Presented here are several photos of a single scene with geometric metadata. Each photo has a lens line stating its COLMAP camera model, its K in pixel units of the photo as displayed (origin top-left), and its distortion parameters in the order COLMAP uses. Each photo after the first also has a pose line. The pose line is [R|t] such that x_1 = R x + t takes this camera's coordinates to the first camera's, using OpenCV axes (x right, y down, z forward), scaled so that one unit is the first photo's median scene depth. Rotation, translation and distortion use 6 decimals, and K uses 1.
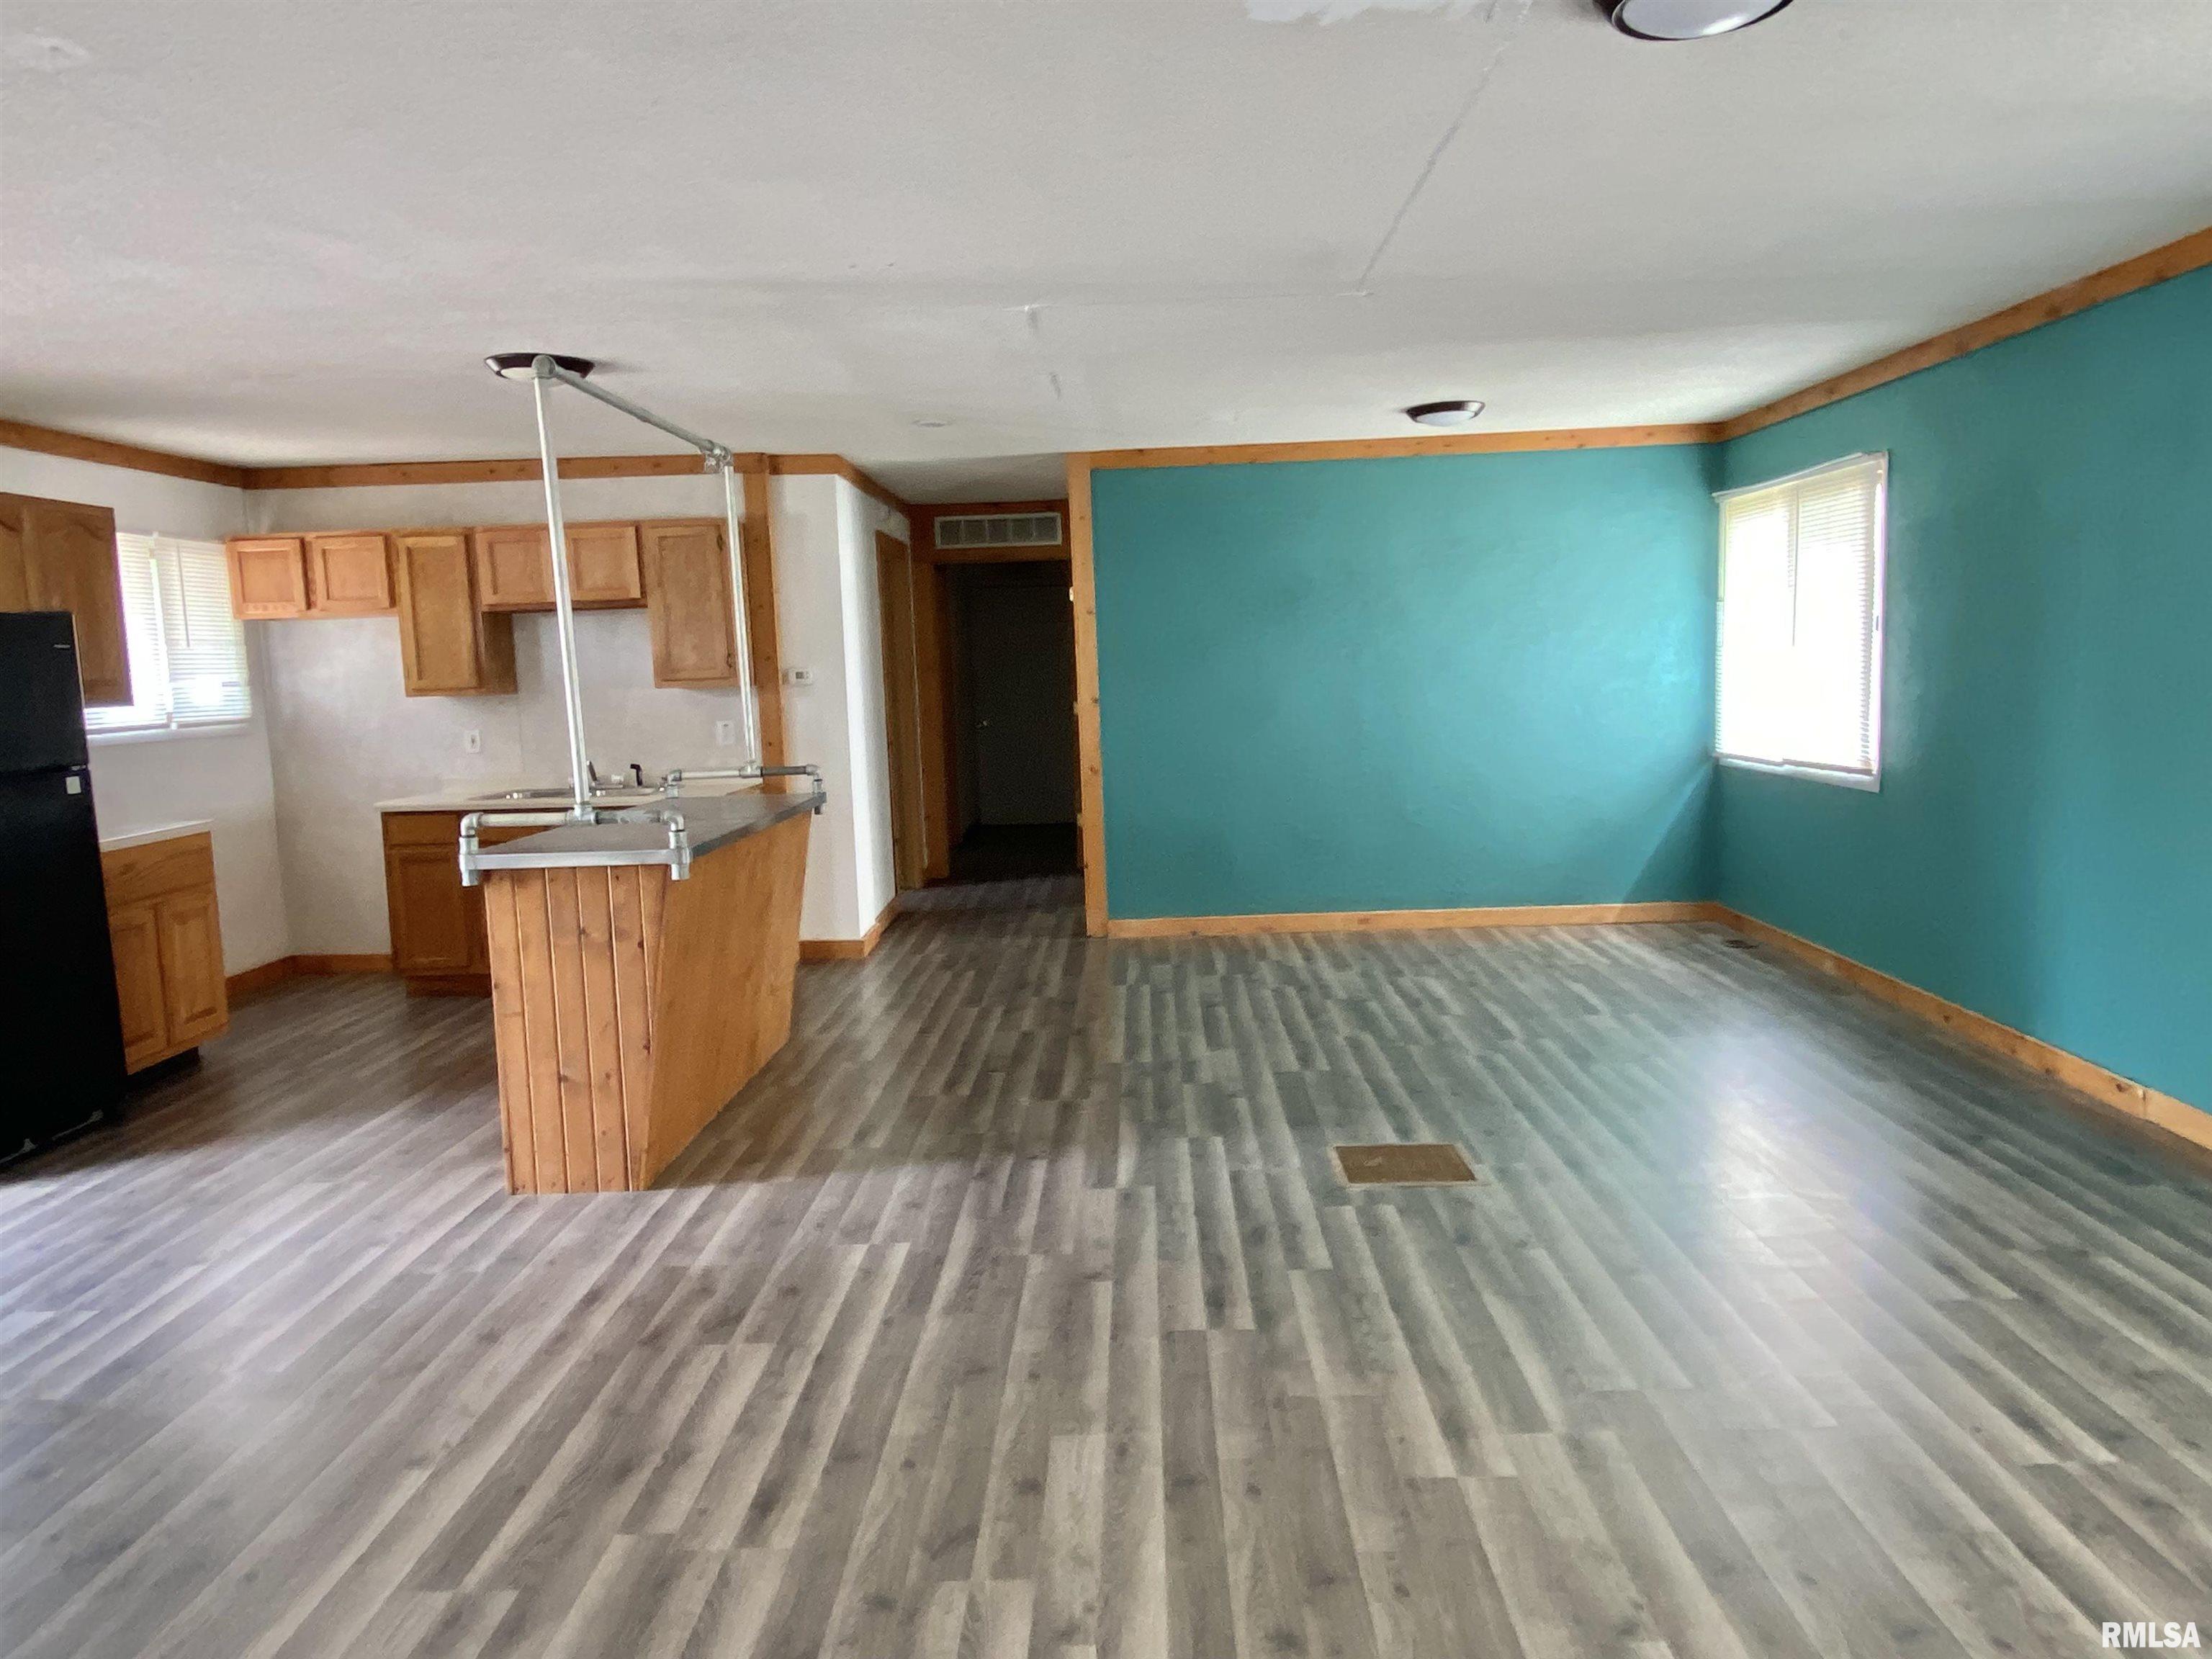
lens RADIAL K [[1426.3, 0, 1096.7], [0, 1426.3, 826.6], [0, 0, 1]] dist [0.060986, -0.059024]
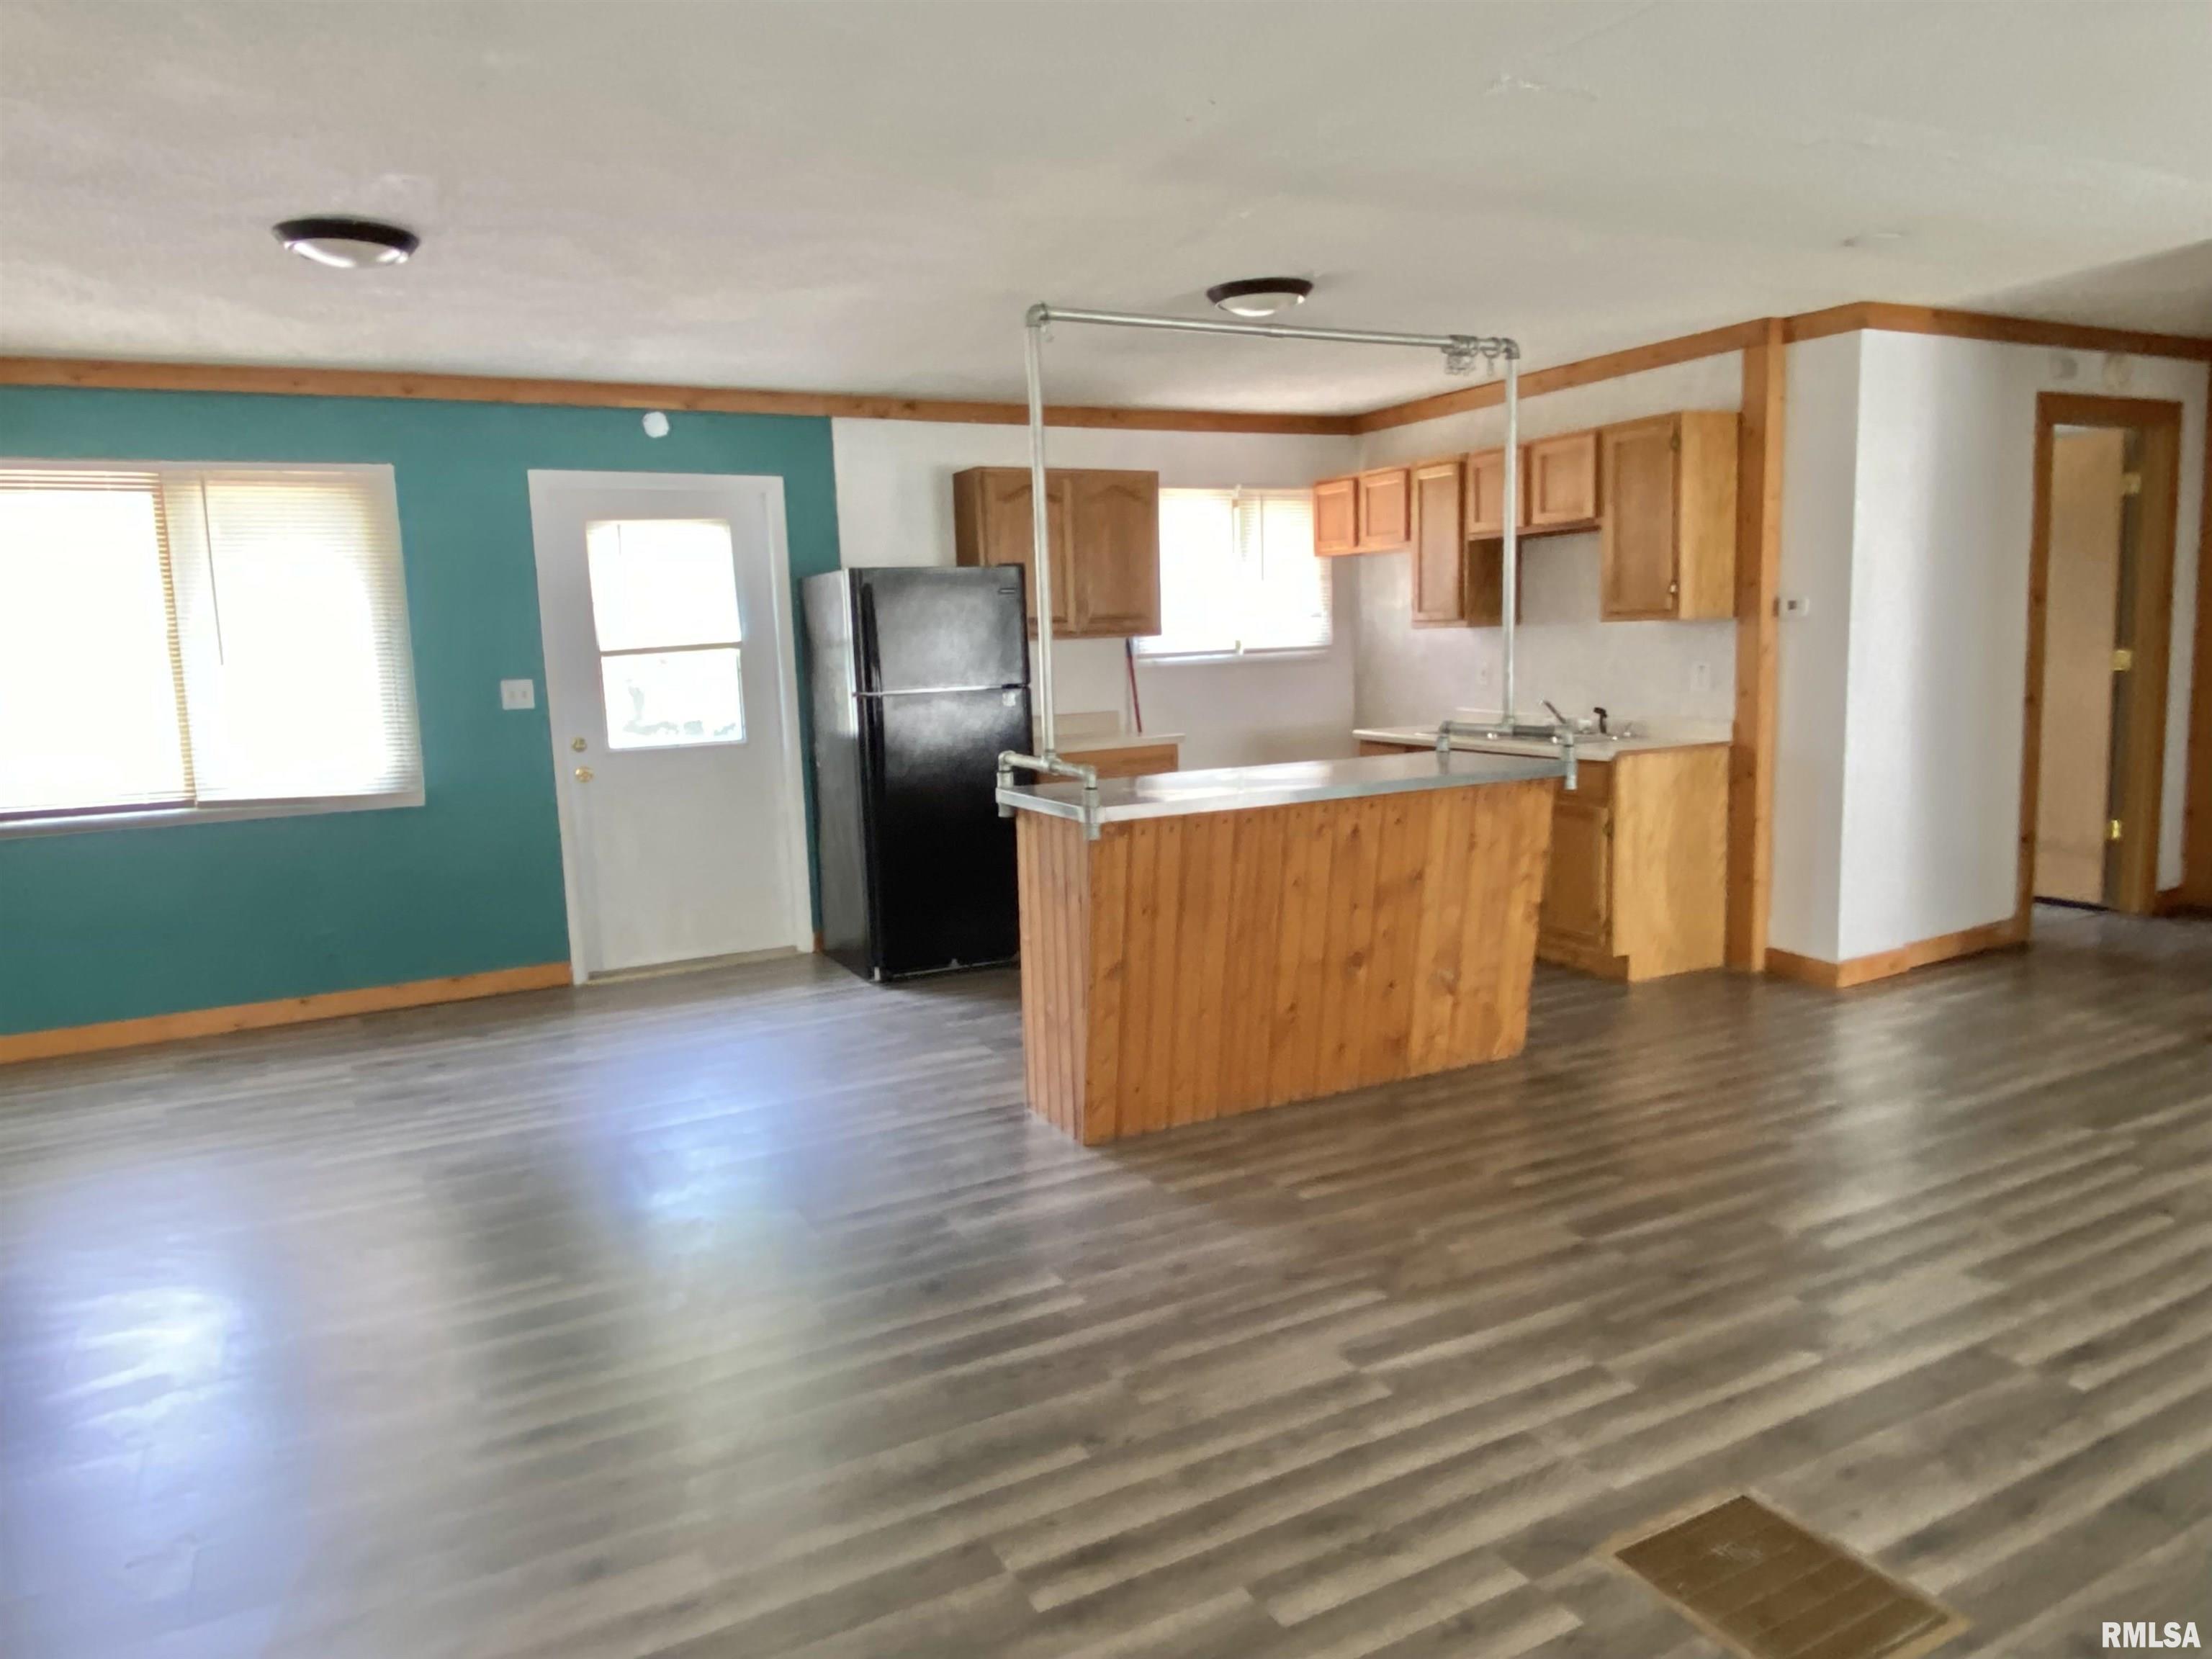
lens RADIAL K [[1426.3, 0, 1088.0], [0, 1426.3, 811.1], [0, 0, 1]] dist [0.060986, -0.059024]
pose [[0.483584, 0.129484, -0.865668, 0.467070], [-0.084058, 0.991297, 0.101318, -0.069673], [0.871253, 0.023770, 0.490259, 0.473685]]
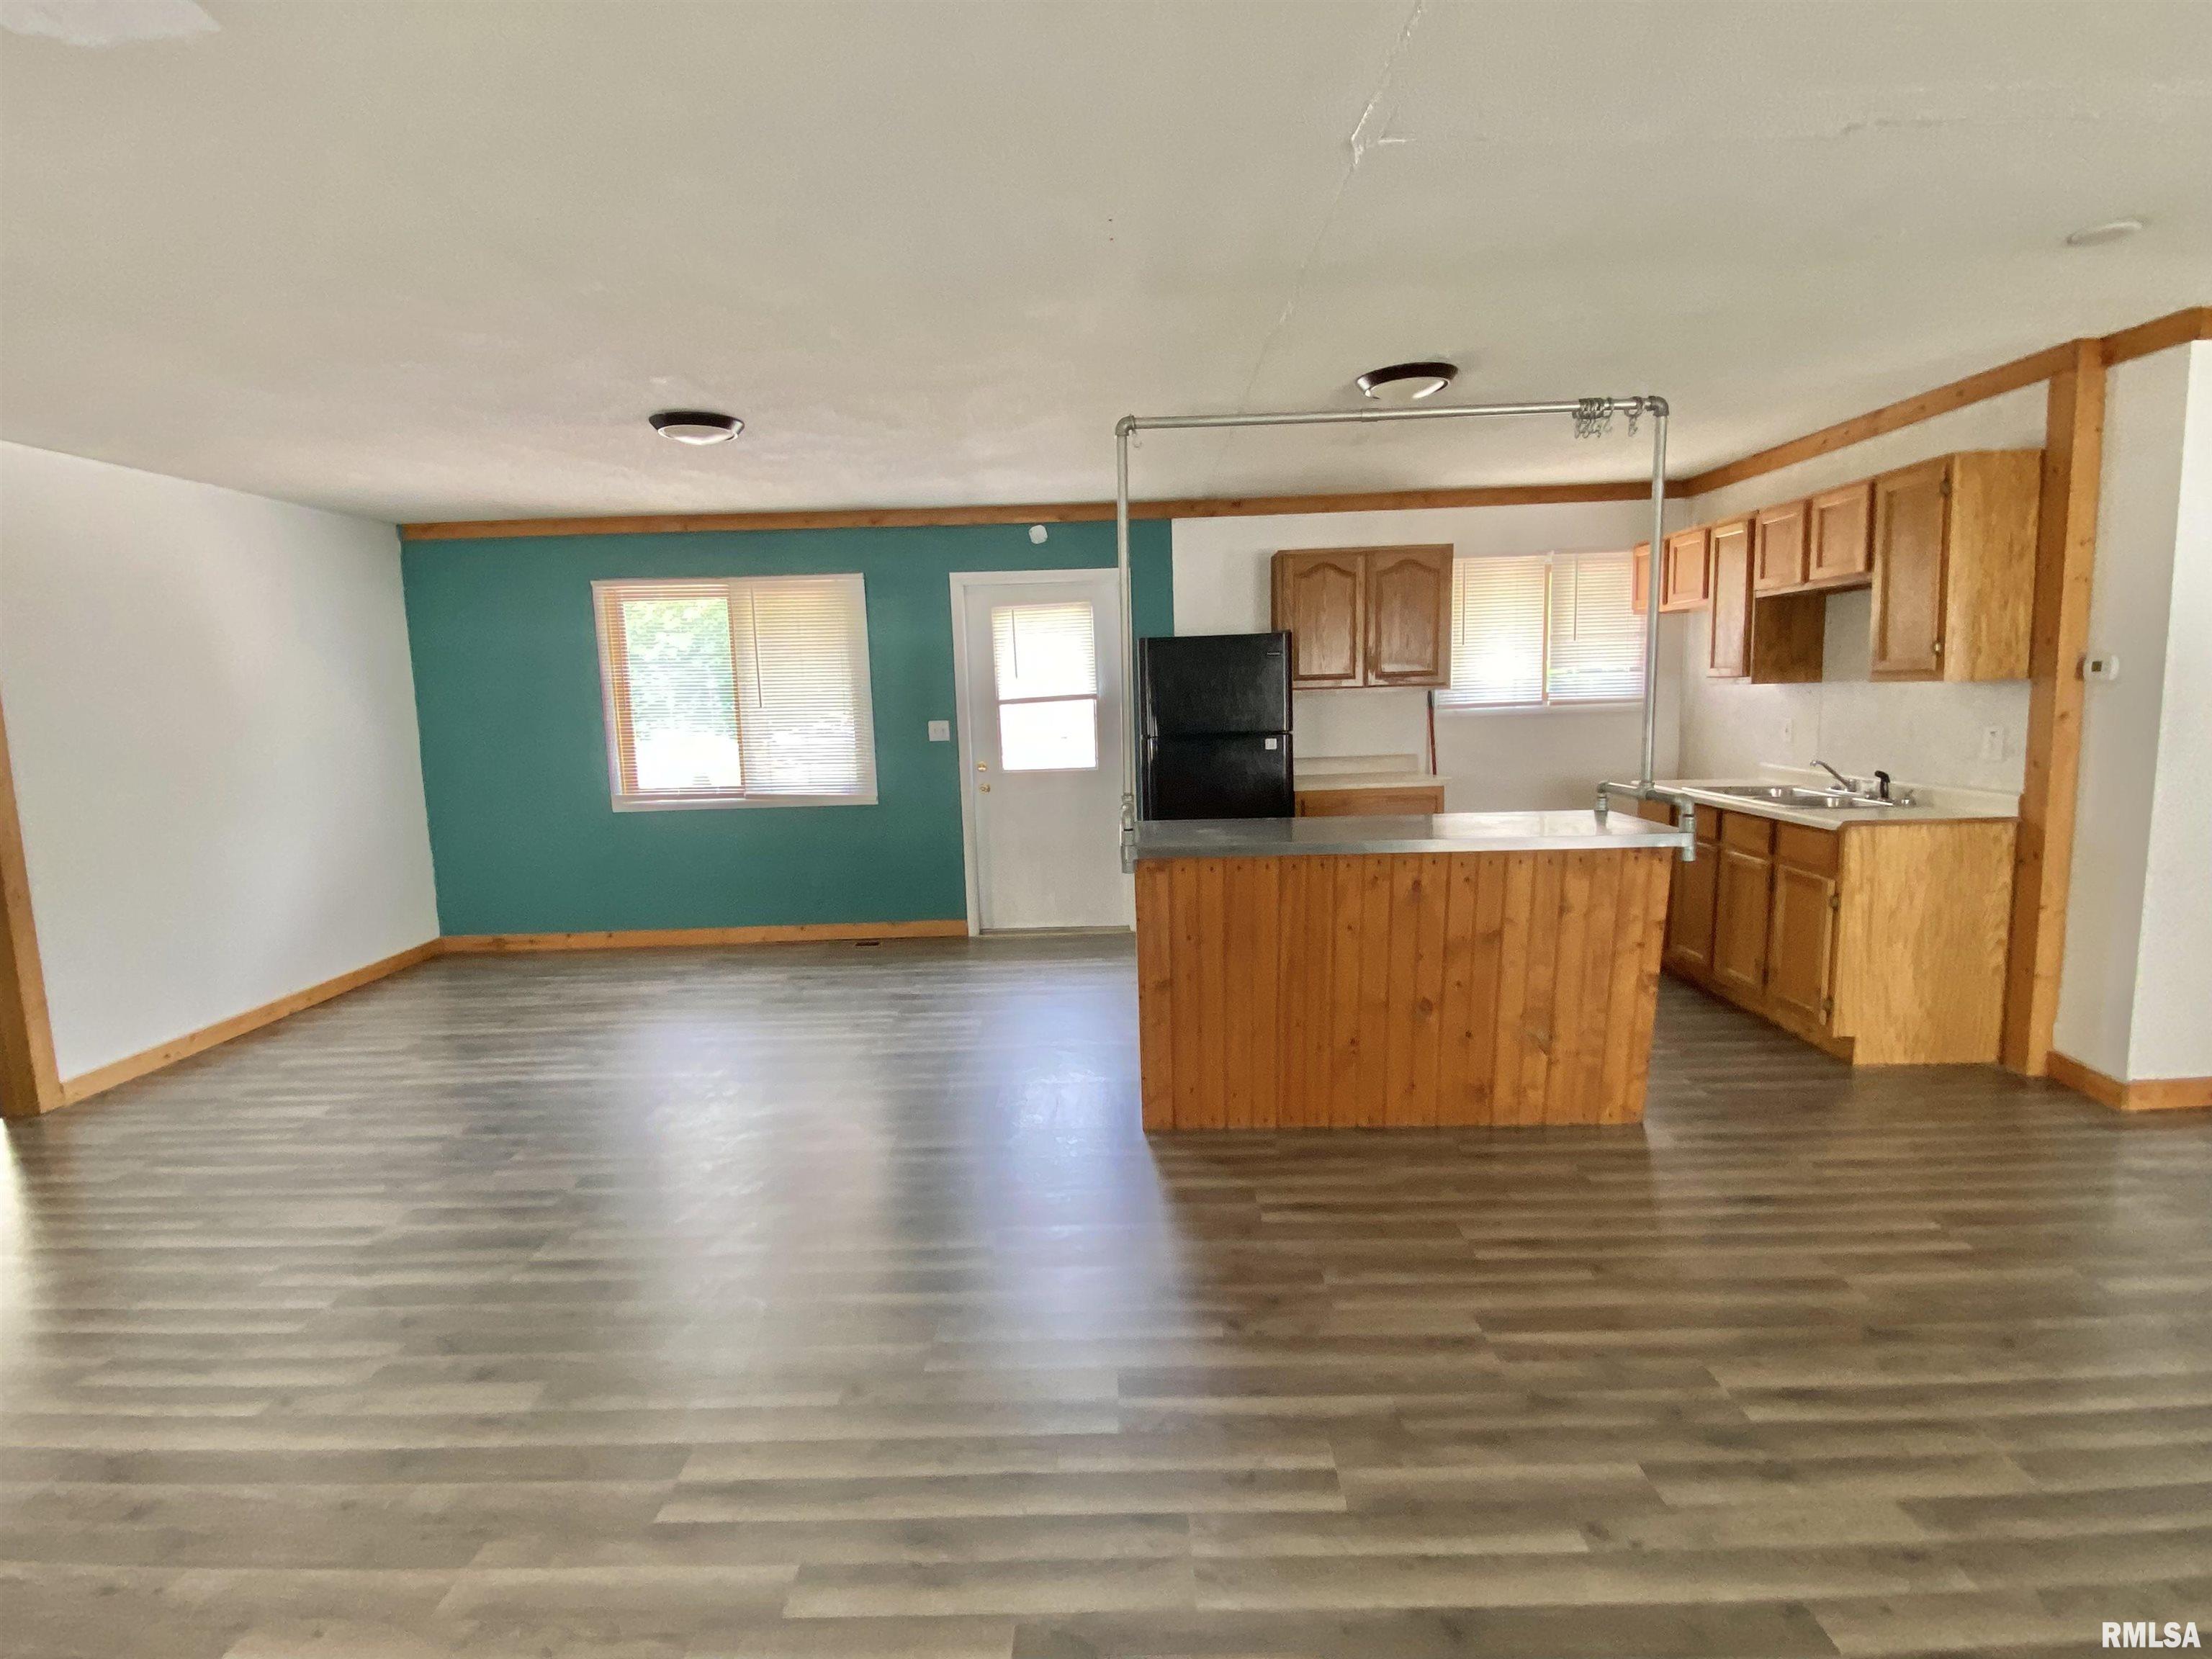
lens RADIAL K [[1076.6, 0, 1099.9], [0, 1076.6, 819.9], [0, 0, 1]] dist [0.010045, -0.011178]
pose [[0.015737, 0.154074, -0.987934, 0.465329], [-0.086237, 0.984584, 0.152178, -0.114737], [0.996150, 0.082801, 0.028782, 0.844412]]
